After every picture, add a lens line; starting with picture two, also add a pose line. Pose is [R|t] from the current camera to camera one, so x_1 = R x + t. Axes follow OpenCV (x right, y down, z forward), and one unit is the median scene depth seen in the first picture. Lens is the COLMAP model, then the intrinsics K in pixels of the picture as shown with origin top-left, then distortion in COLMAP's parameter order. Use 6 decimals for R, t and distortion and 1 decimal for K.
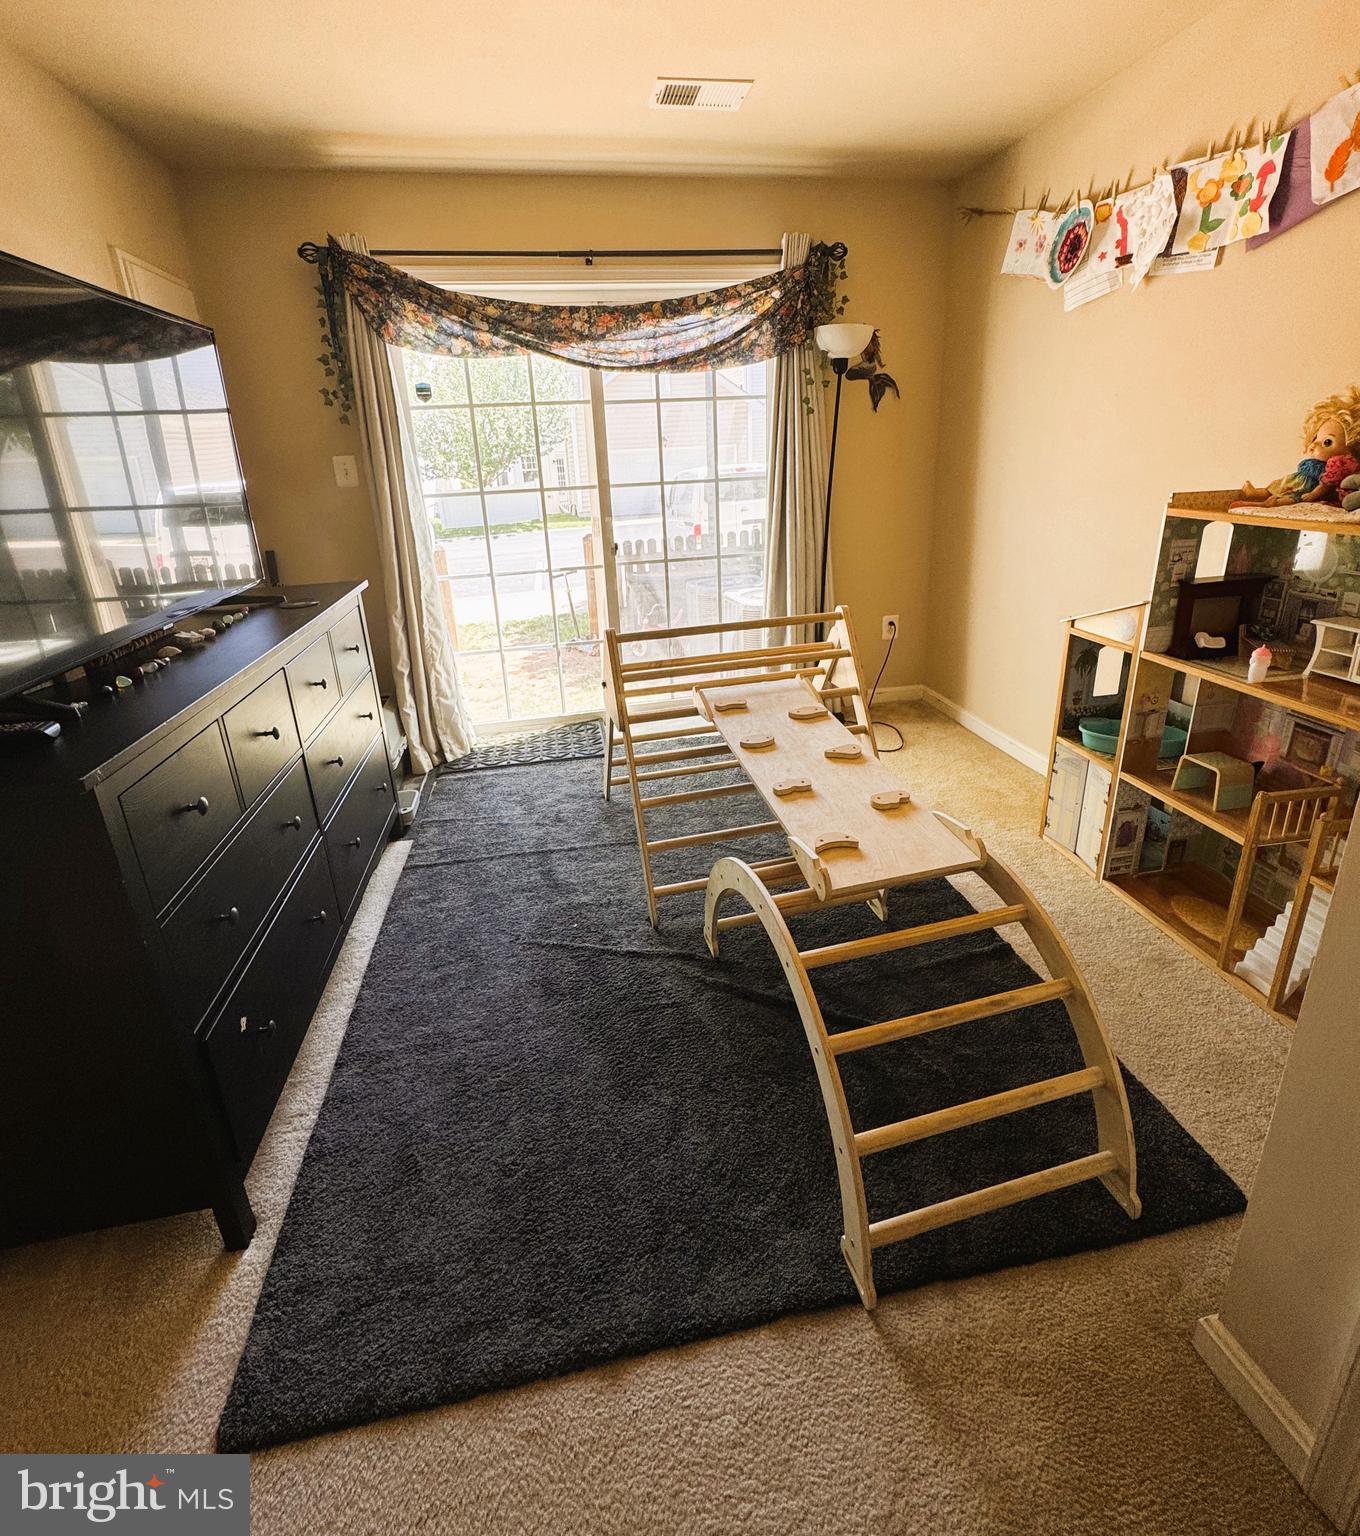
lens RADIAL K [[709.1, 0, 671.9], [0, 709.1, 690.7], [0, 0, 1]] dist [-0.003610, -0.000433]
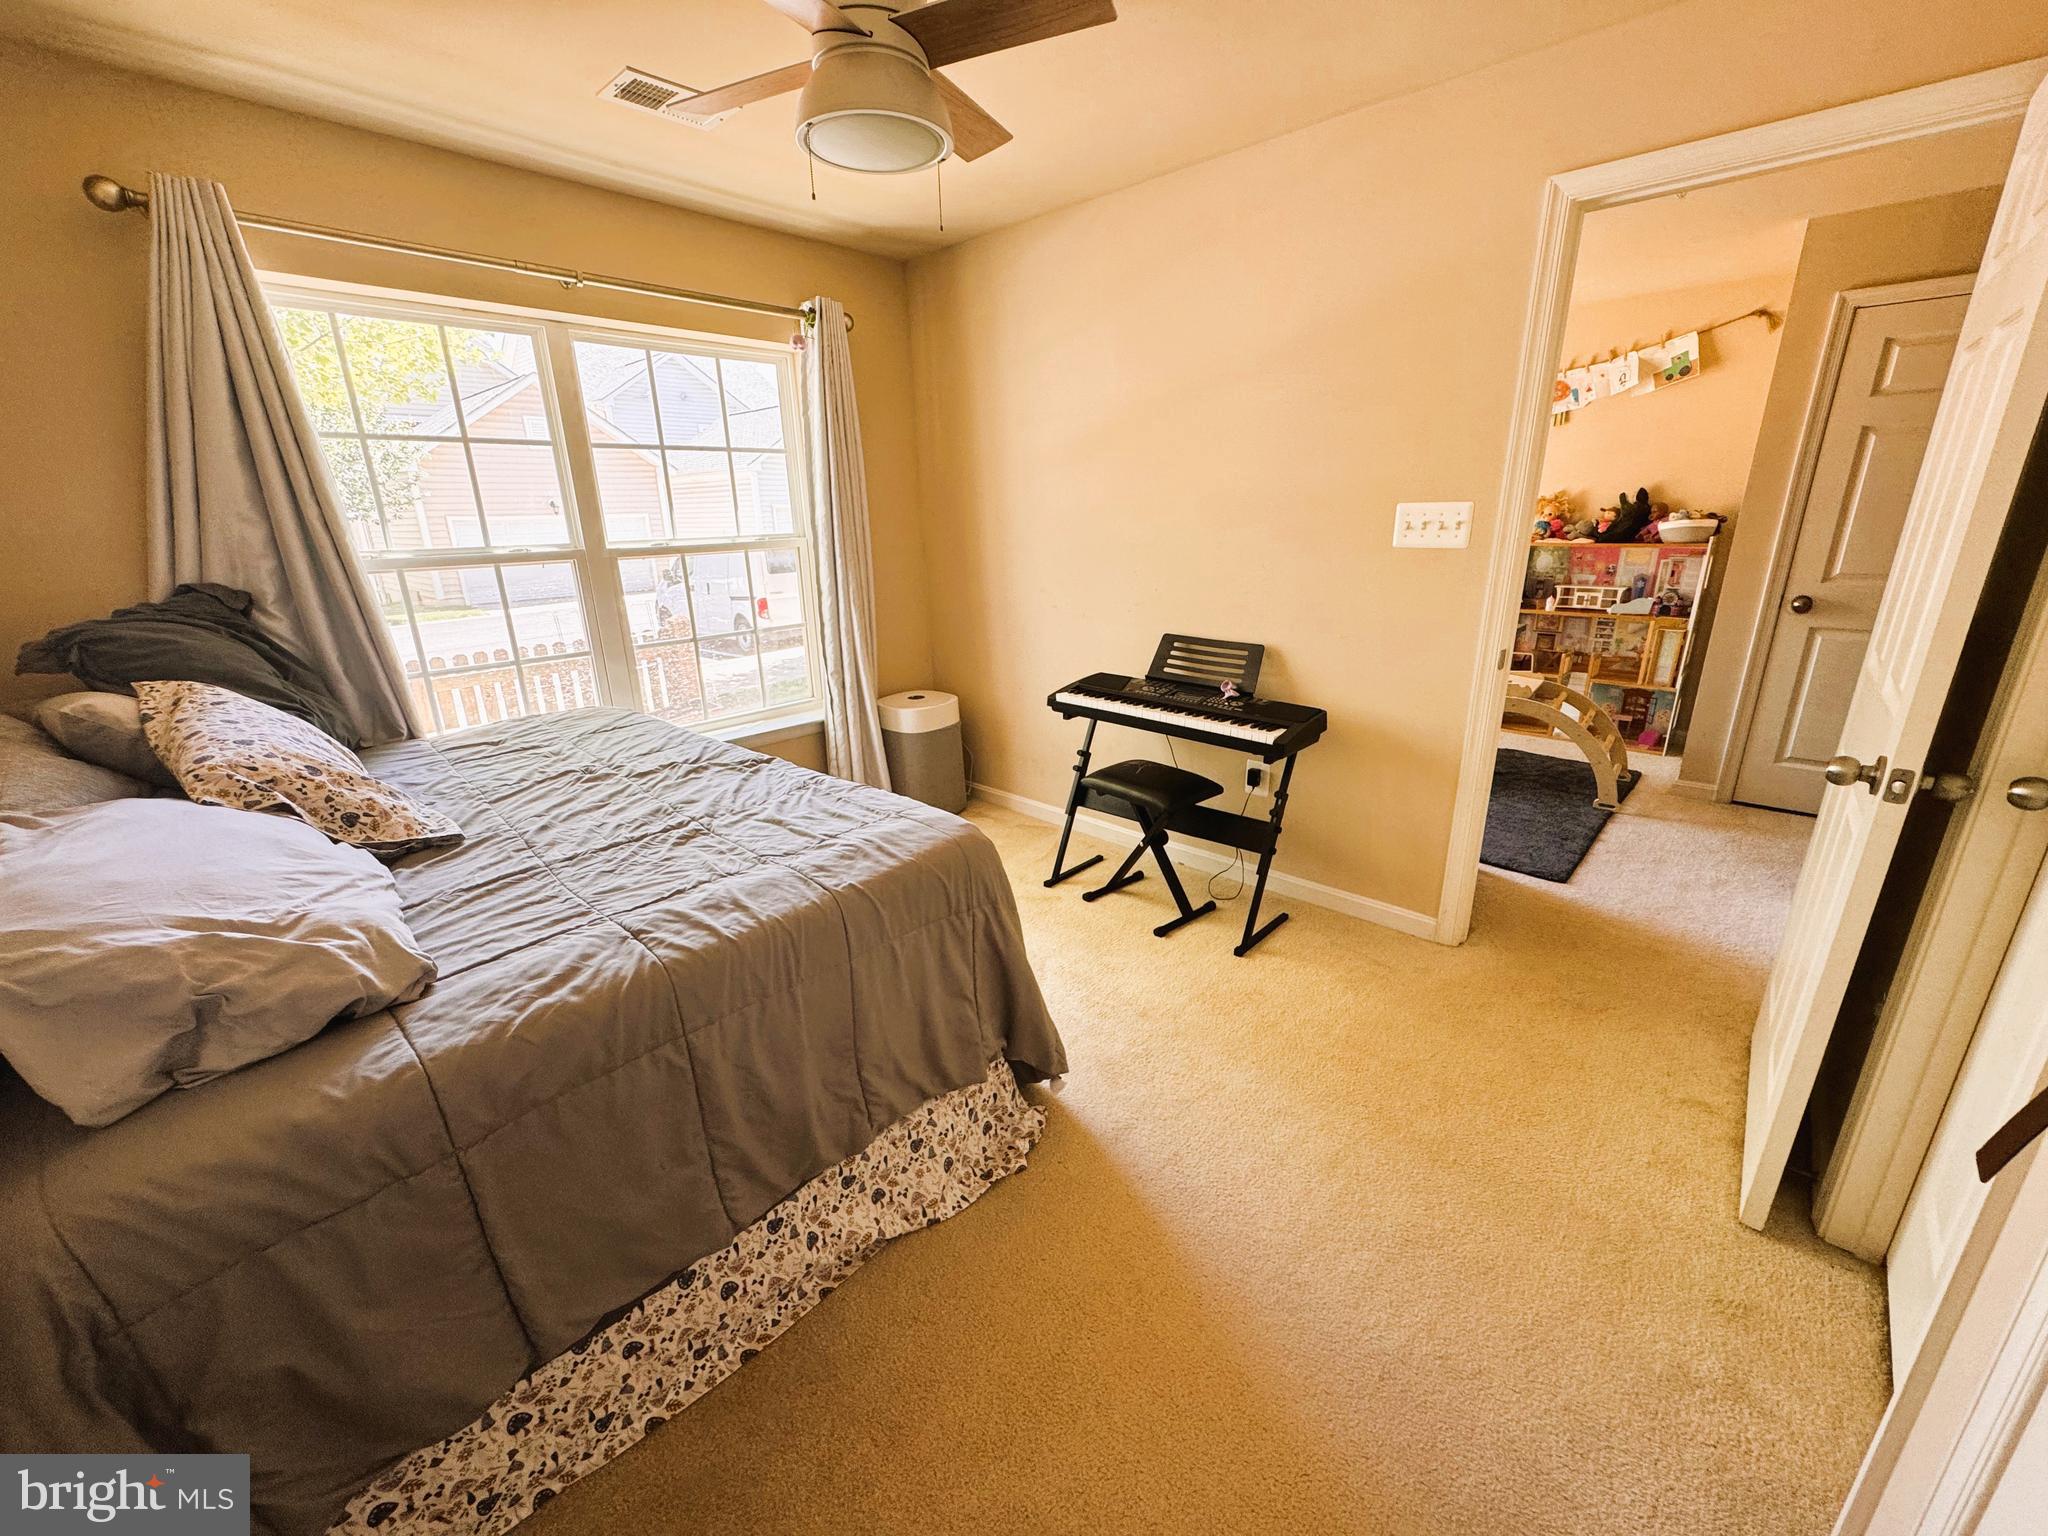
lens RADIAL K [[806.4, 0, 1020.1], [0, 806.4, 772.7], [0, 0, 1]] dist [-0.000446, -0.000653]
pose [[0.808661, -0.158548, 0.566506, -1.637962], [0.175976, 0.984096, 0.024221, 0.103574], [-0.561337, 0.080105, 0.823701, -0.154806]]
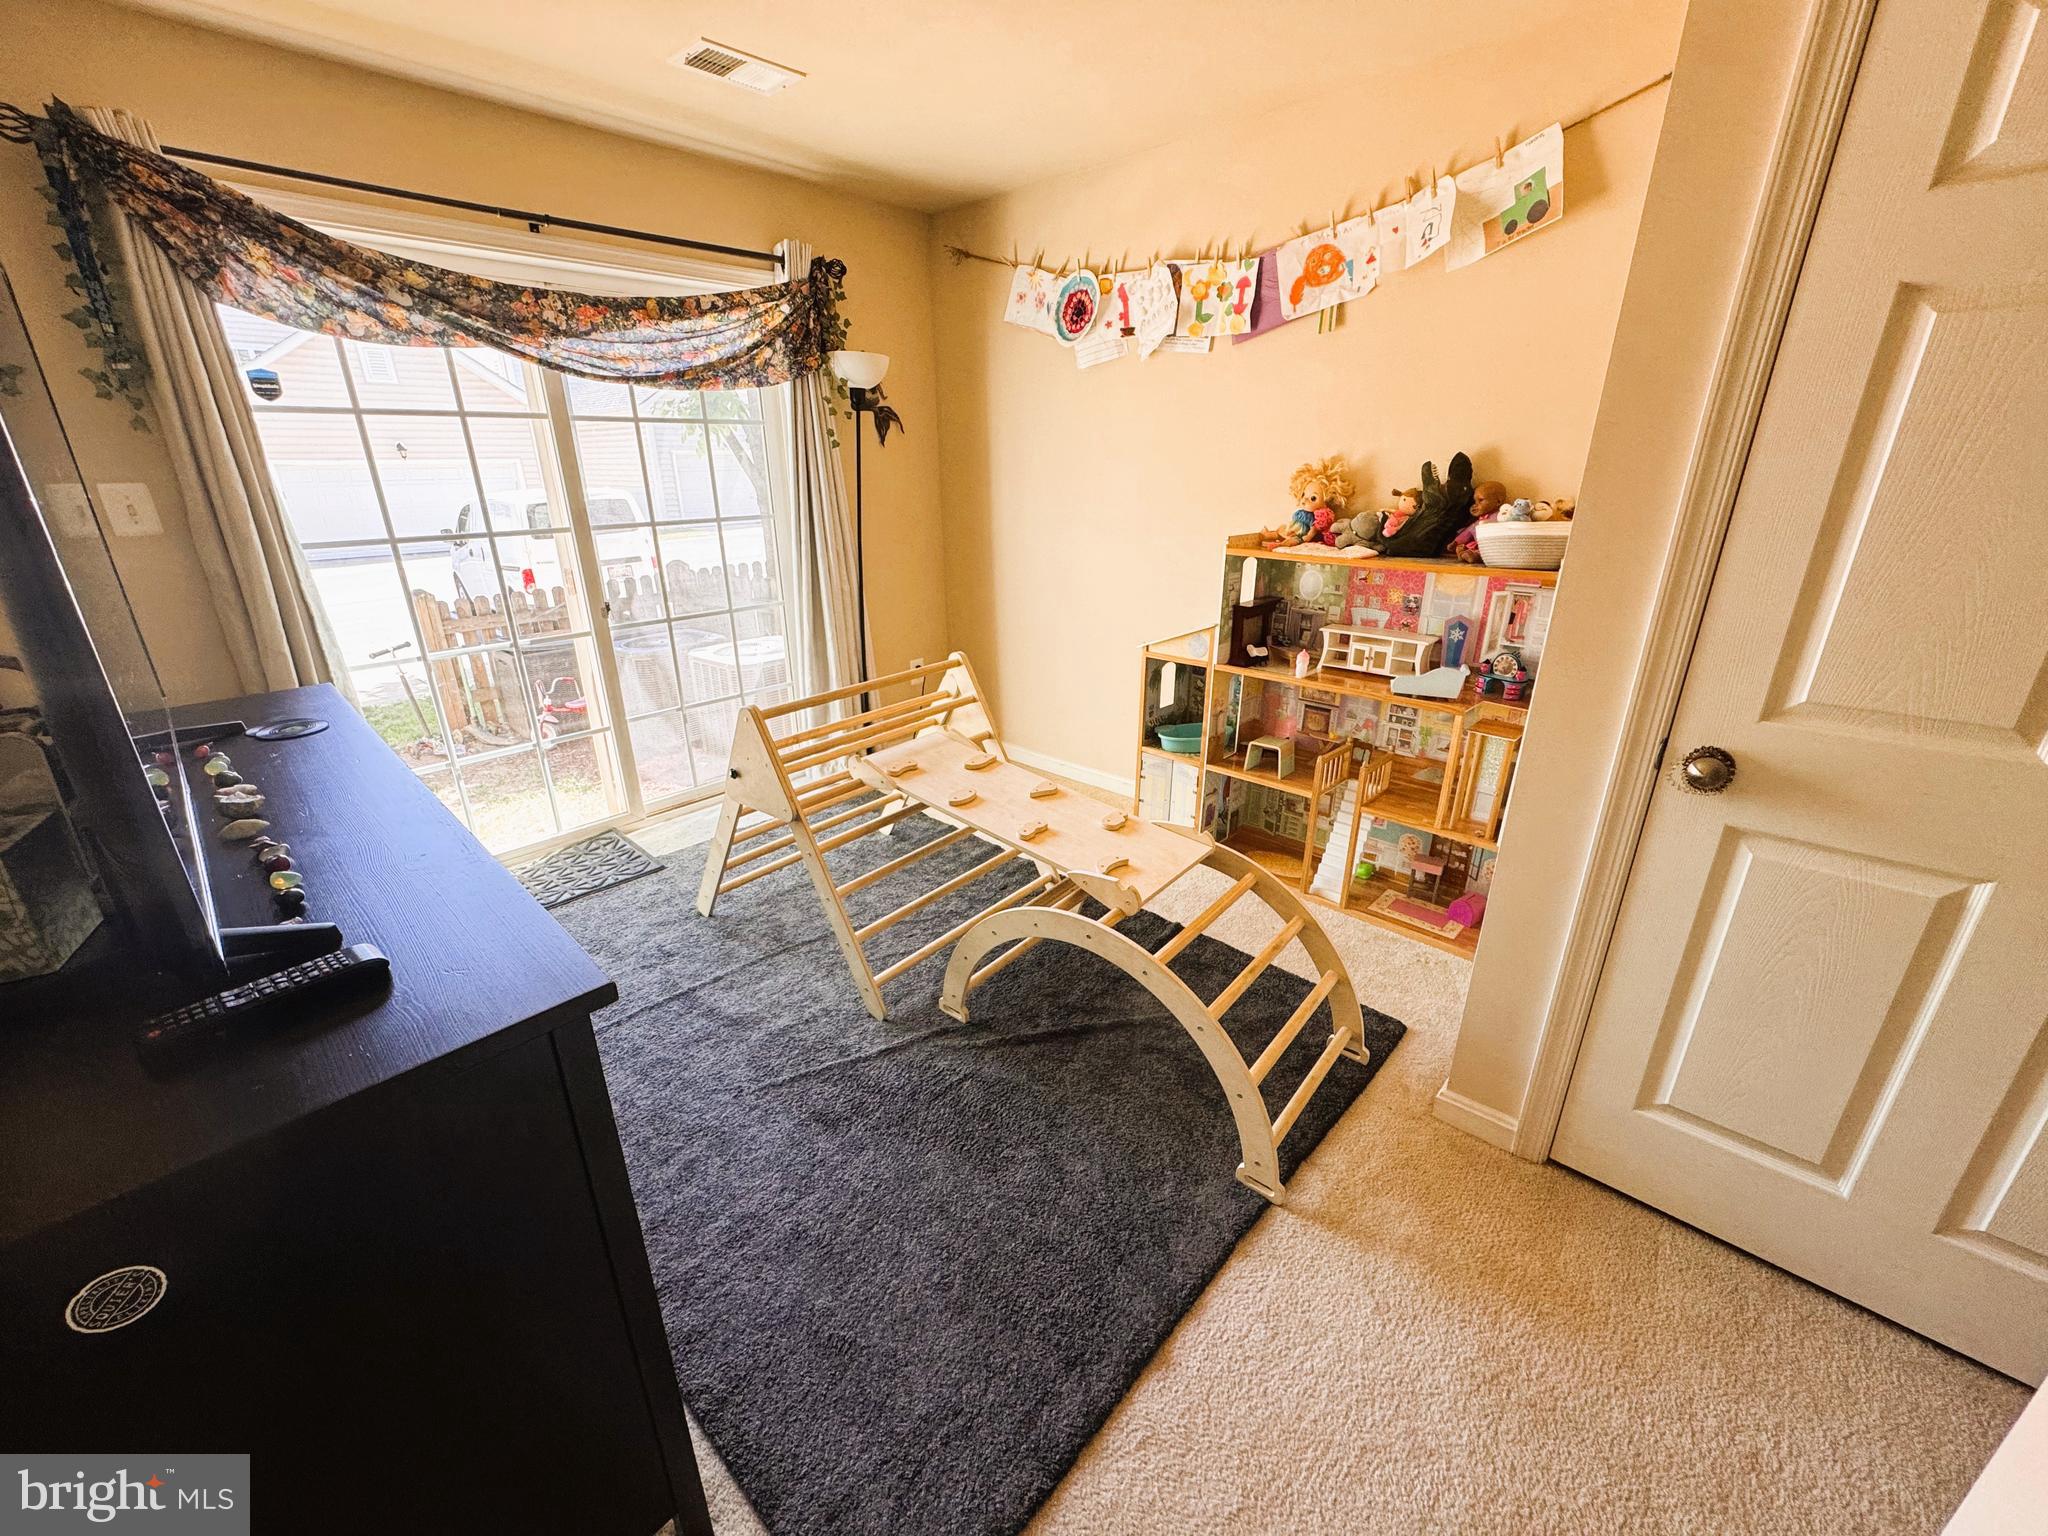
lens RADIAL K [[806.4, 0, 1018.6], [0, 806.4, 772.1], [0, 0, 1]] dist [-0.000446, -0.000653]
pose [[0.808150, -0.178777, 0.561189, -0.360997], [0.162243, 0.983529, 0.079680, -0.031866], [-0.566190, 0.026655, 0.823843, 0.030459]]
